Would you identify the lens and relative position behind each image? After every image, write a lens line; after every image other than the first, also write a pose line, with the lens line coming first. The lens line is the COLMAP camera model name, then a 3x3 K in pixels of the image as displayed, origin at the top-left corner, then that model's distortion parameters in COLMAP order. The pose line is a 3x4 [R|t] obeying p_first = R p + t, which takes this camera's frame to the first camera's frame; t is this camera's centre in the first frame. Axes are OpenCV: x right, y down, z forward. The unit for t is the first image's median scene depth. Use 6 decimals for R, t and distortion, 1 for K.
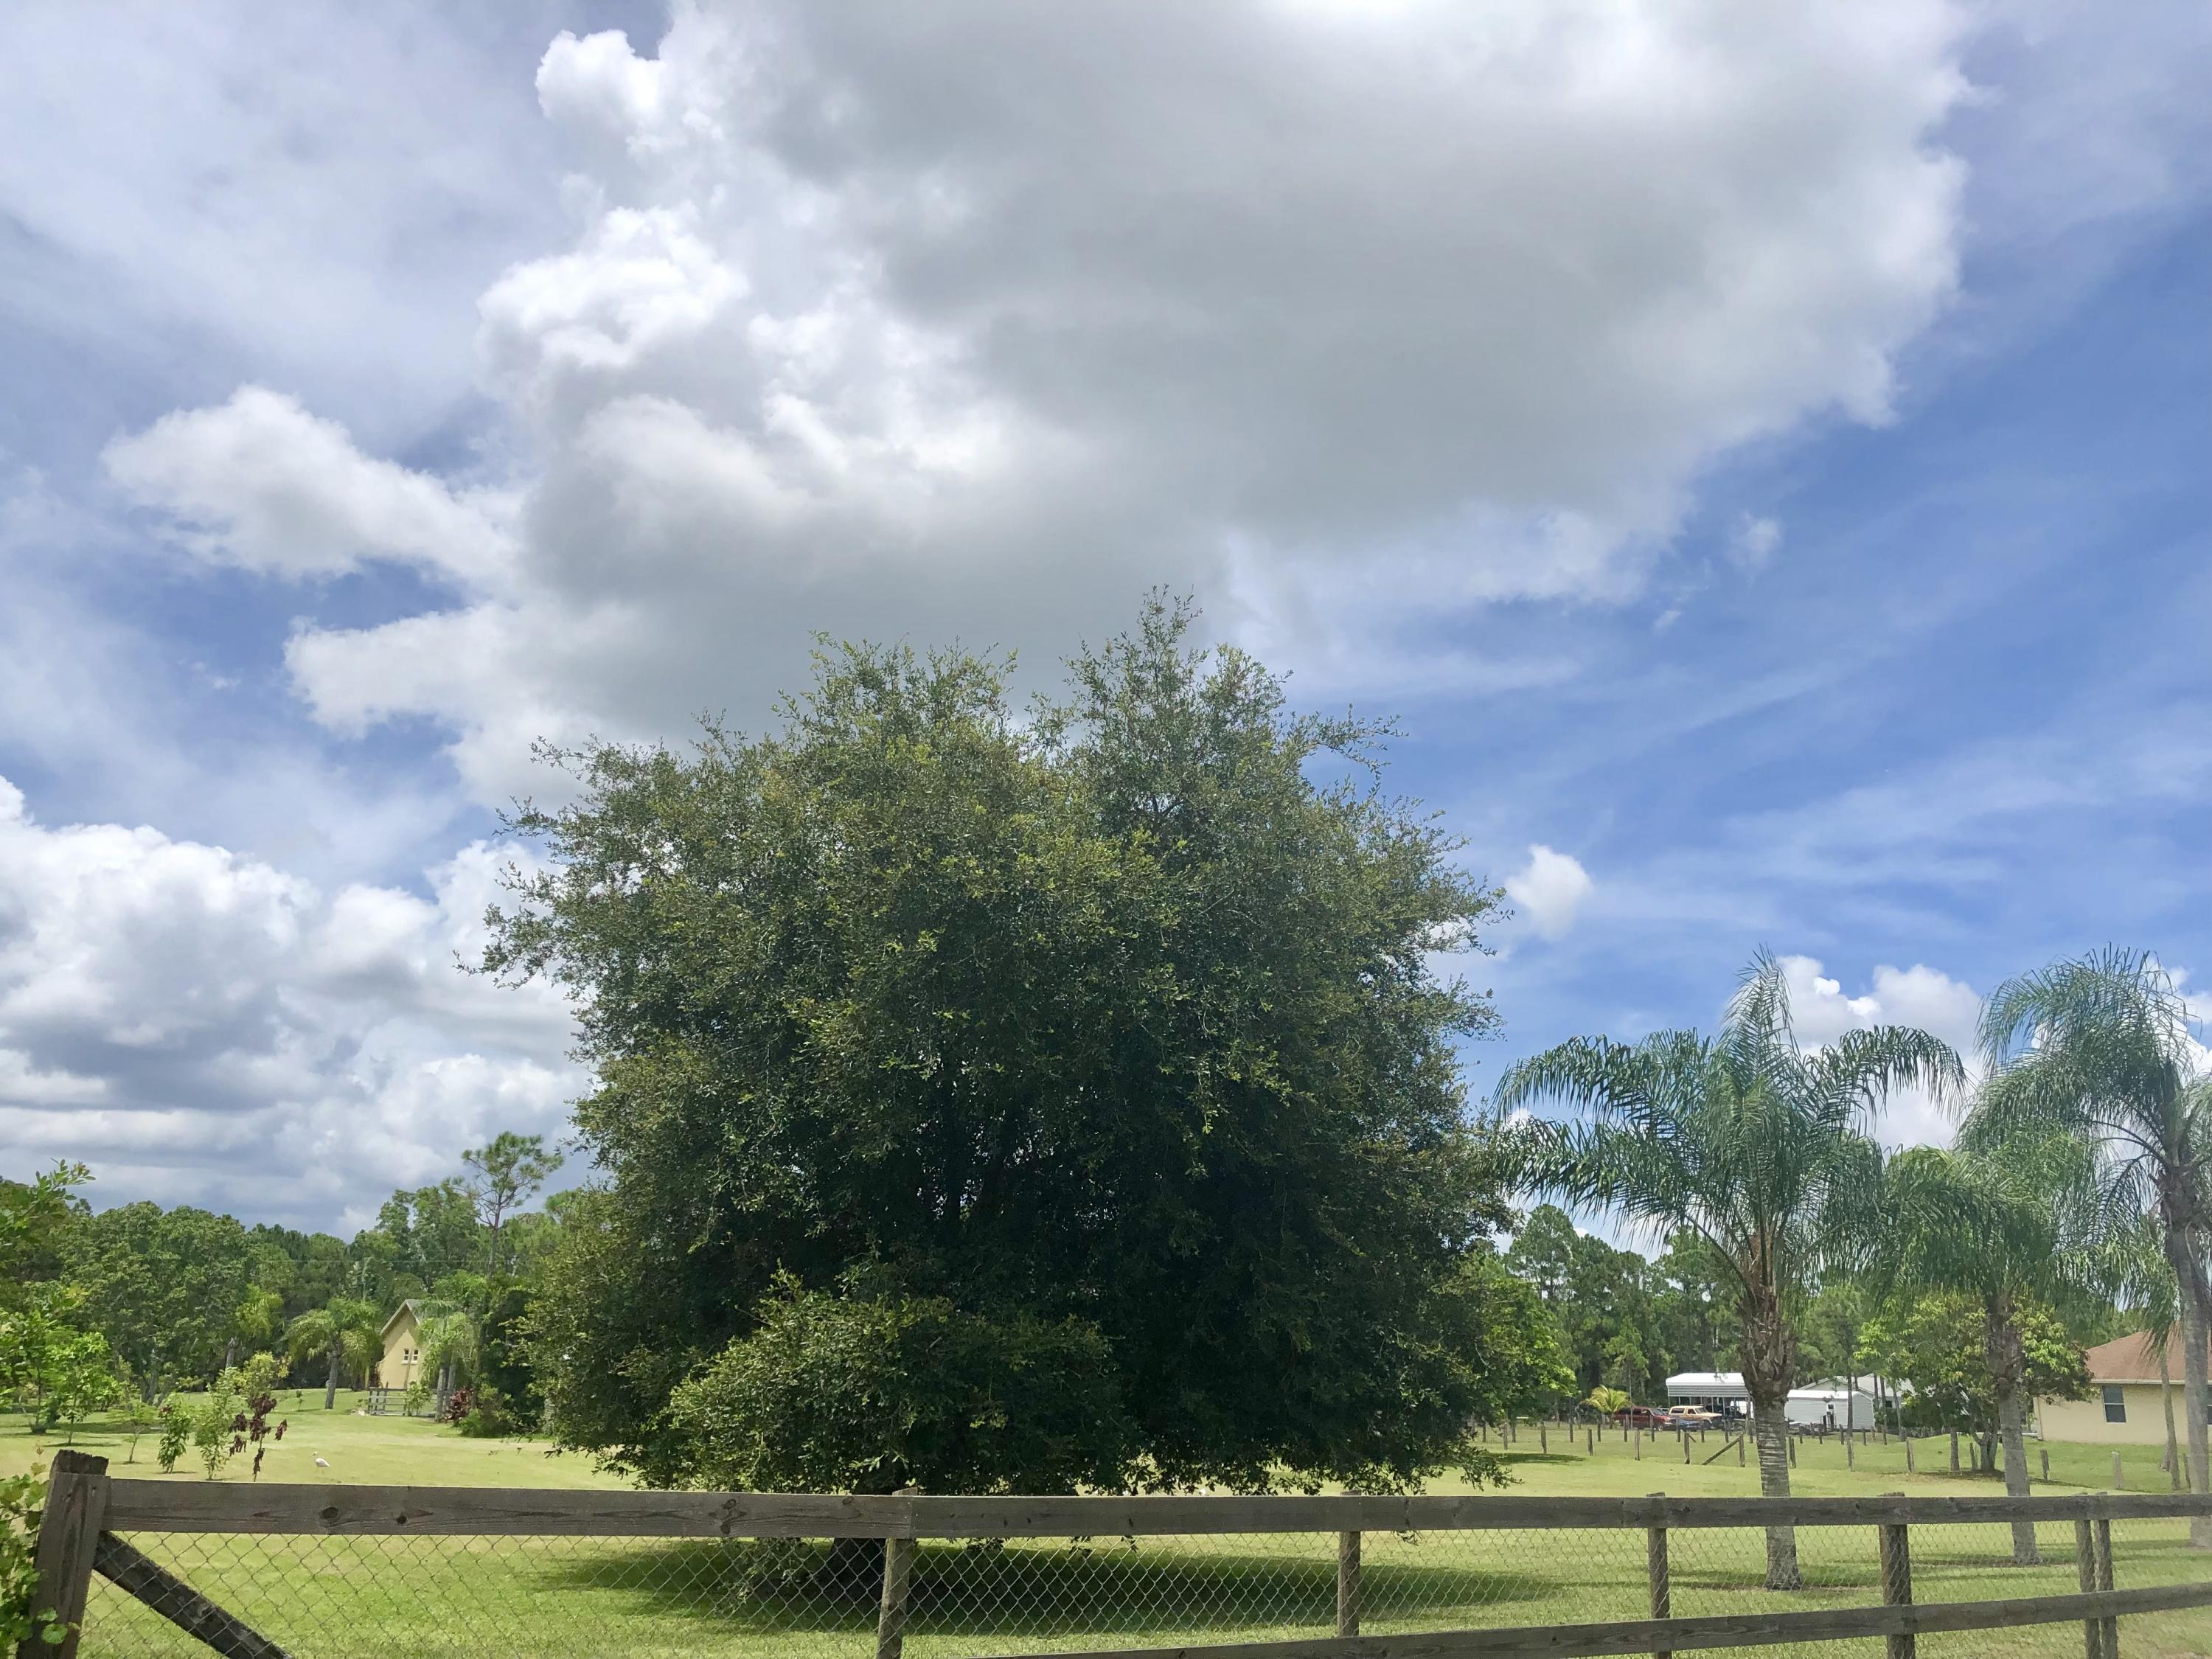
lens RADIAL K [[1794.2, 0, 1111.5], [0, 1794.2, 796.6], [0, 0, 1]] dist [0.052415, -0.060331]
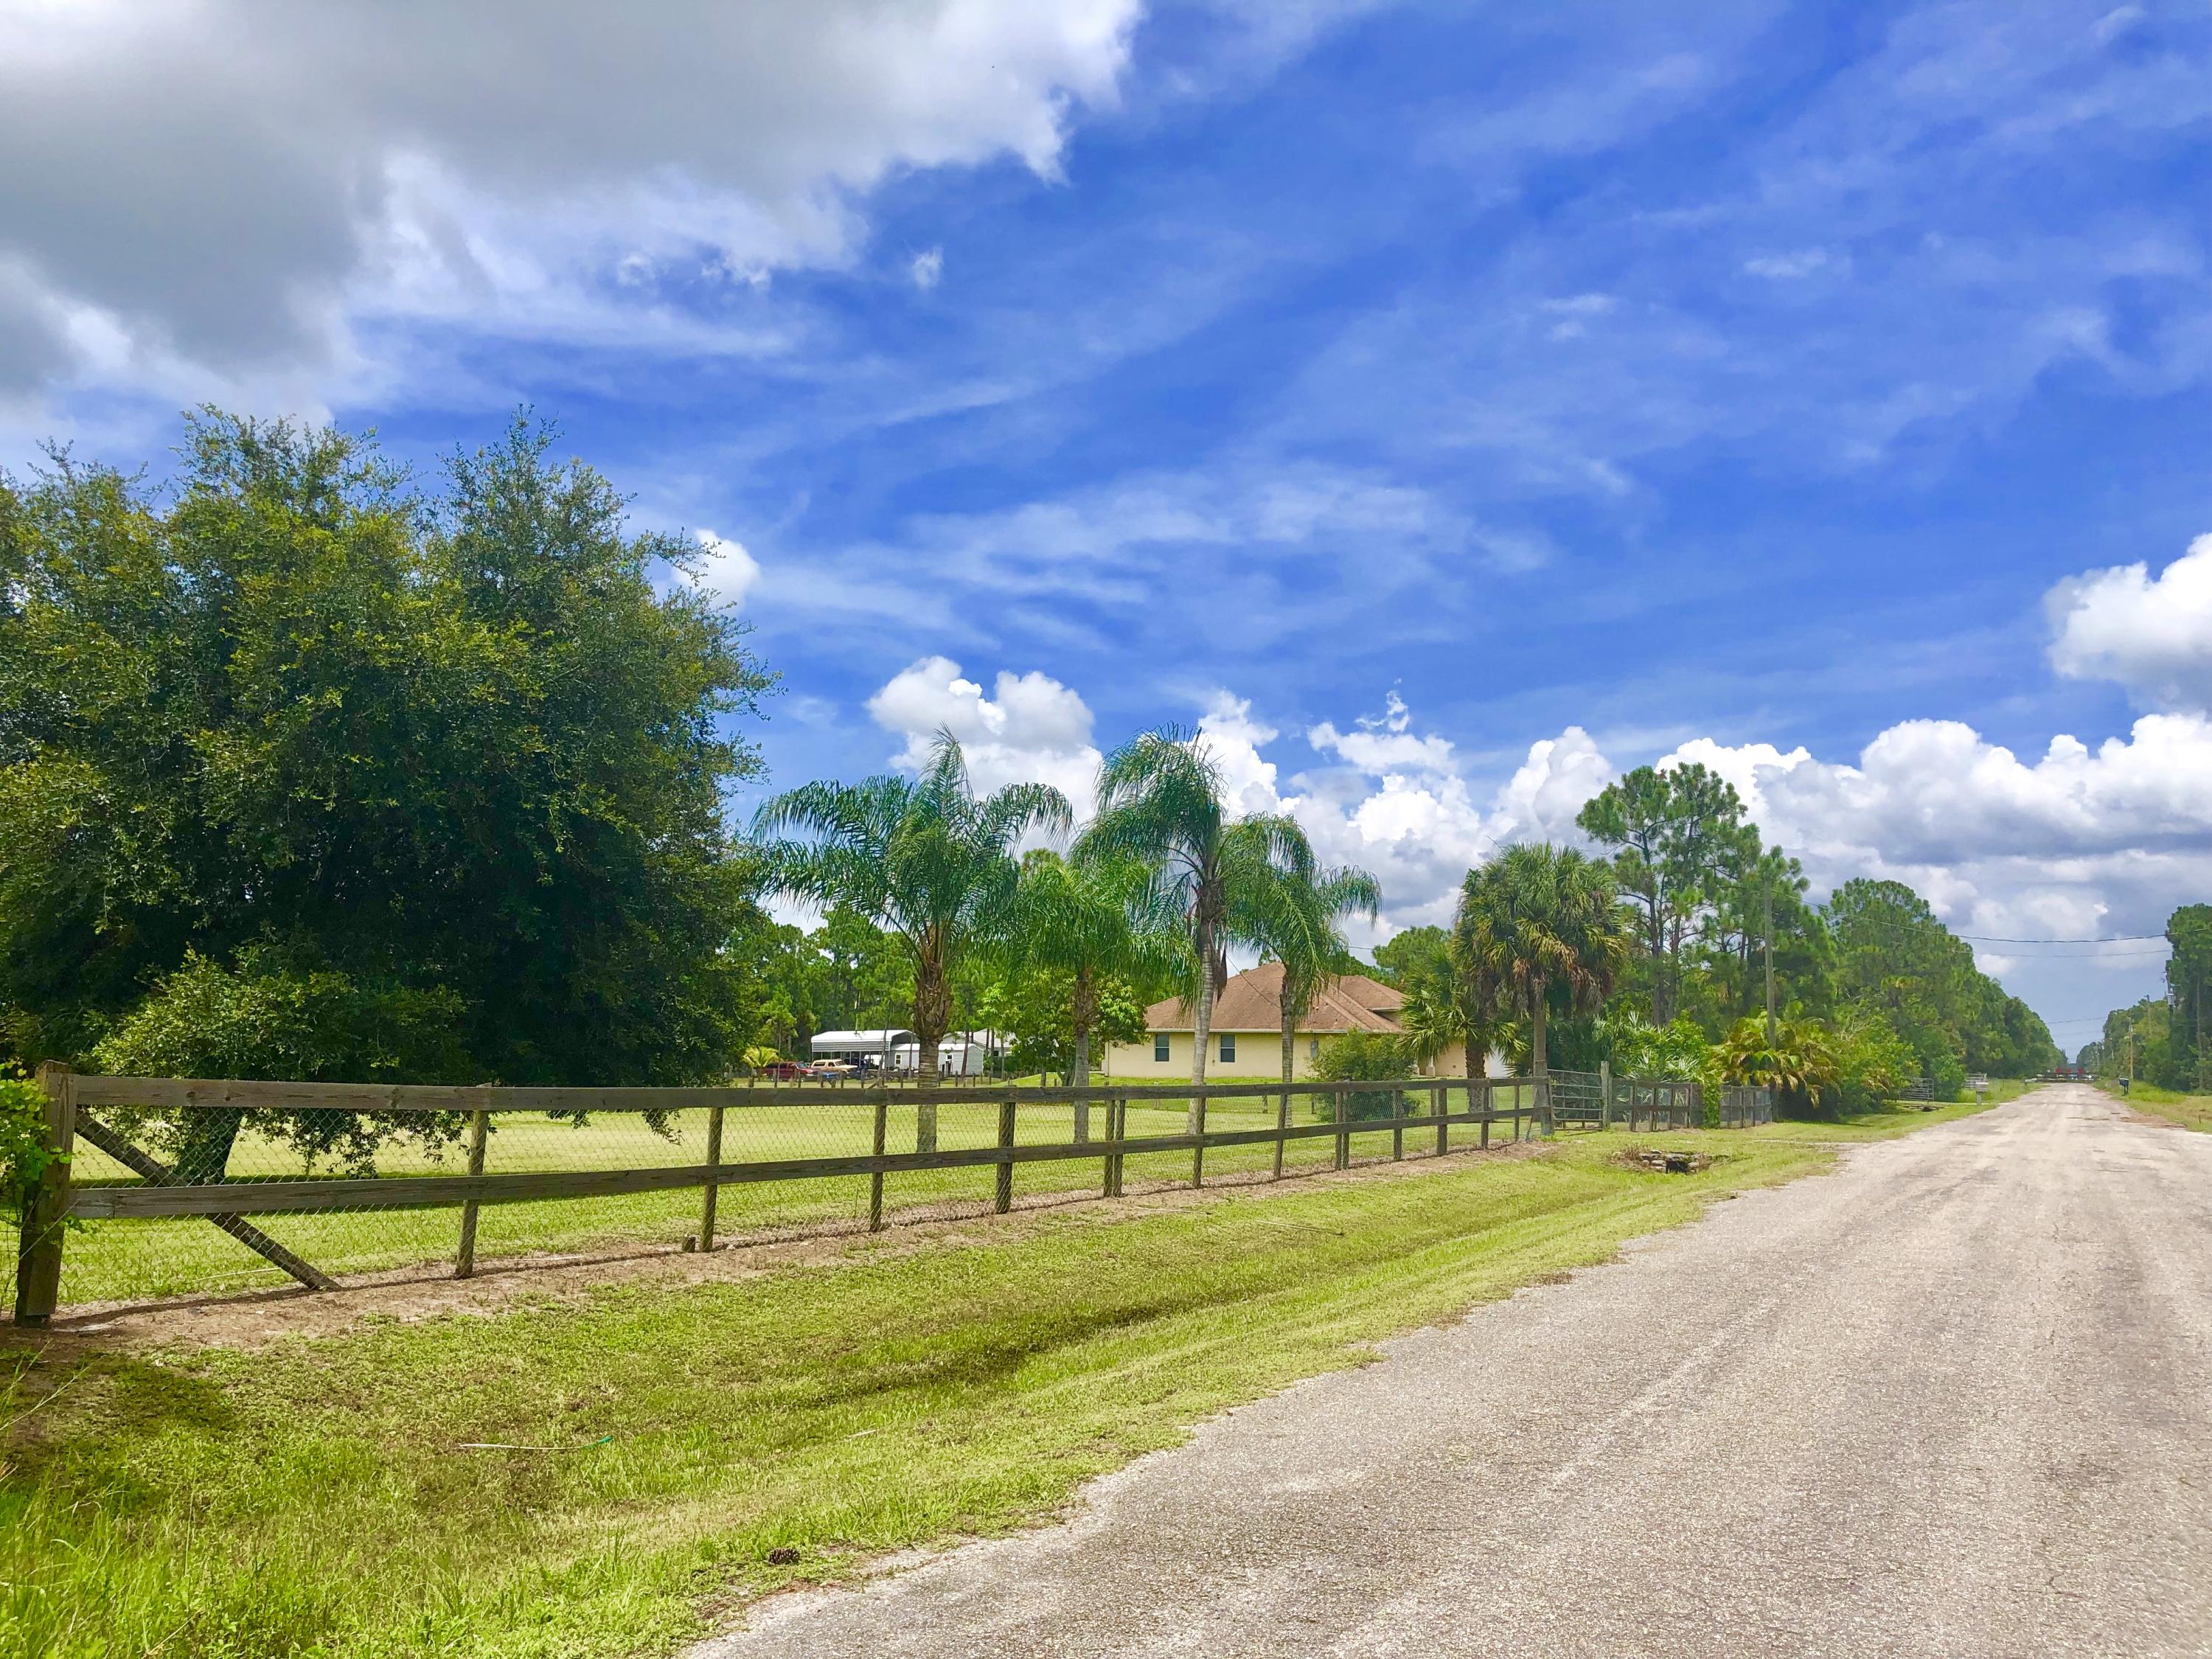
lens RADIAL K [[1810.4, 0, 1153.0], [0, 1810.4, 869.9], [0, 0, 1]] dist [0.073066, -0.075699]
pose [[0.890099, 0.028860, 0.454852, -0.115529], [-0.126719, 0.974314, 0.186157, -0.073870], [-0.437796, -0.223336, 0.870893, -0.251840]]
